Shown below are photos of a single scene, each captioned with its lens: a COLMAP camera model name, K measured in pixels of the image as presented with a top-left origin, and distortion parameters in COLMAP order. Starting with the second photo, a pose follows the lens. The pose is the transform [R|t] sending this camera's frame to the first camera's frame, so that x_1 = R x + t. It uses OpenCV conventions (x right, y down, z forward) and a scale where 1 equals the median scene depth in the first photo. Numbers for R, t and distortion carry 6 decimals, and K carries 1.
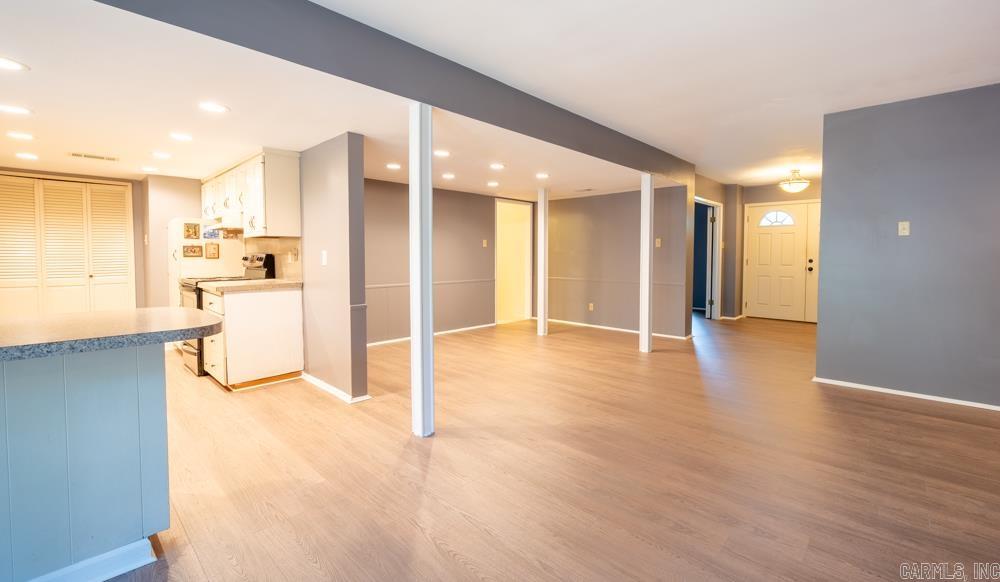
lens RADIAL K [[414.8, 0, 526.7], [0, 414.8, 273.0], [0, 0, 1]] dist [-0.005548, 0.001071]
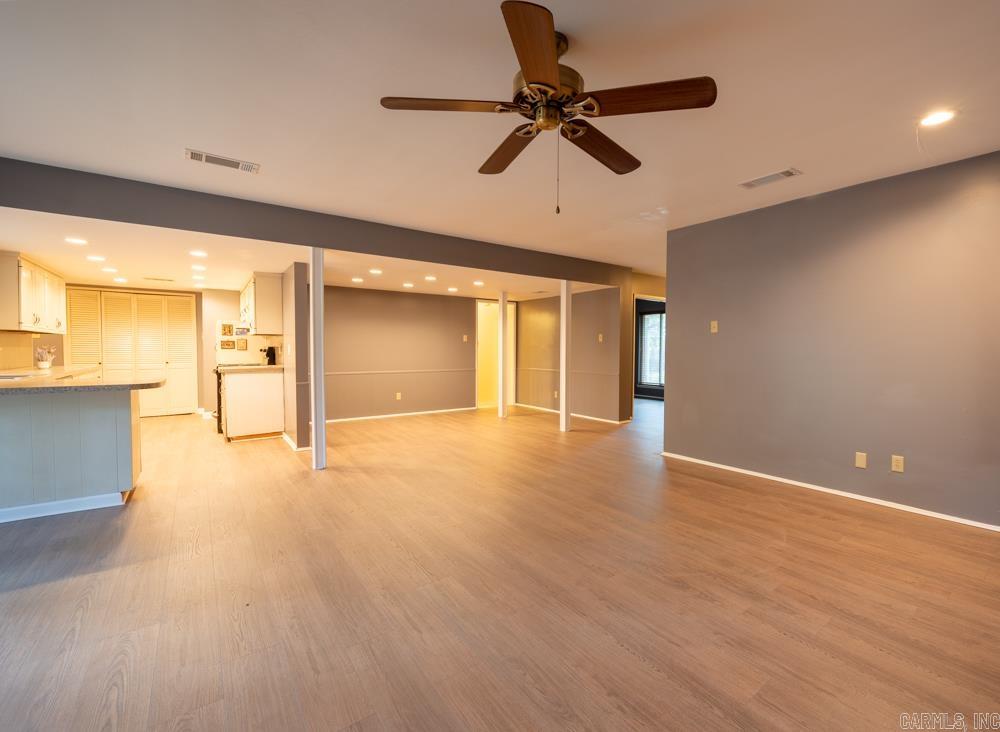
lens RADIAL K [[423.0, 0, 546.0], [0, 423.0, 363.4], [0, 0, 1]] dist [-0.001522, -0.000870]
pose [[0.987602, 0.007999, -0.156775, 0.444896], [-0.009040, 0.999942, -0.005932, 0.007601], [0.156718, 0.007275, 0.987617, -0.208986]]
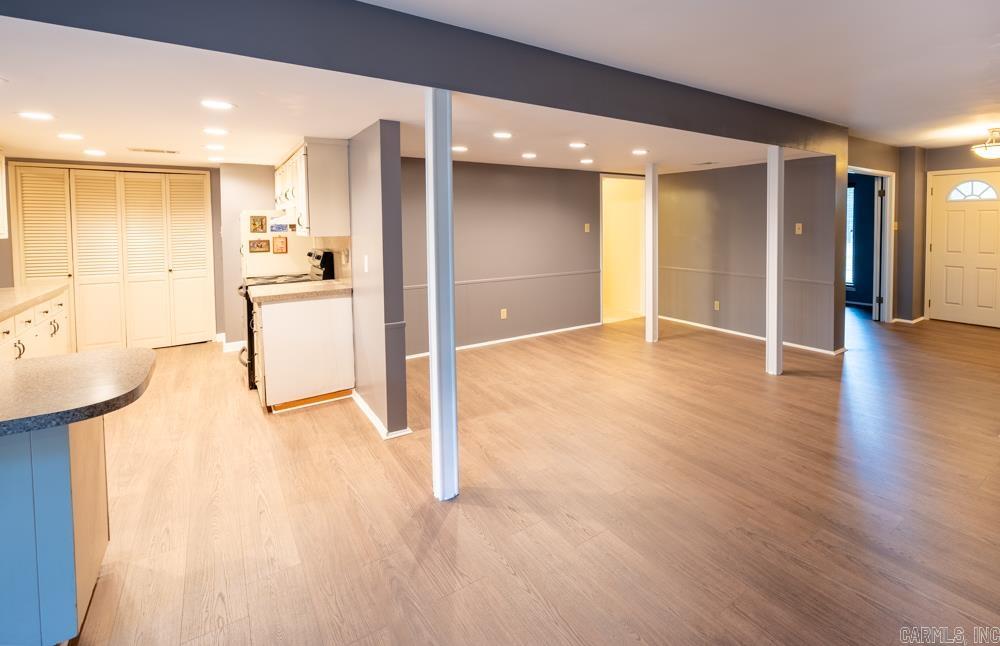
lens RADIAL K [[473.9, 0, 604.5], [0, 473.9, 241.7], [0, 0, 1]] dist [-0.002946, 0.000935]
pose [[0.988238, -0.002108, -0.152912, 0.113607], [0.002071, 0.999998, -0.000399, -0.060254], [0.152912, 0.000078, 0.988240, 0.075038]]
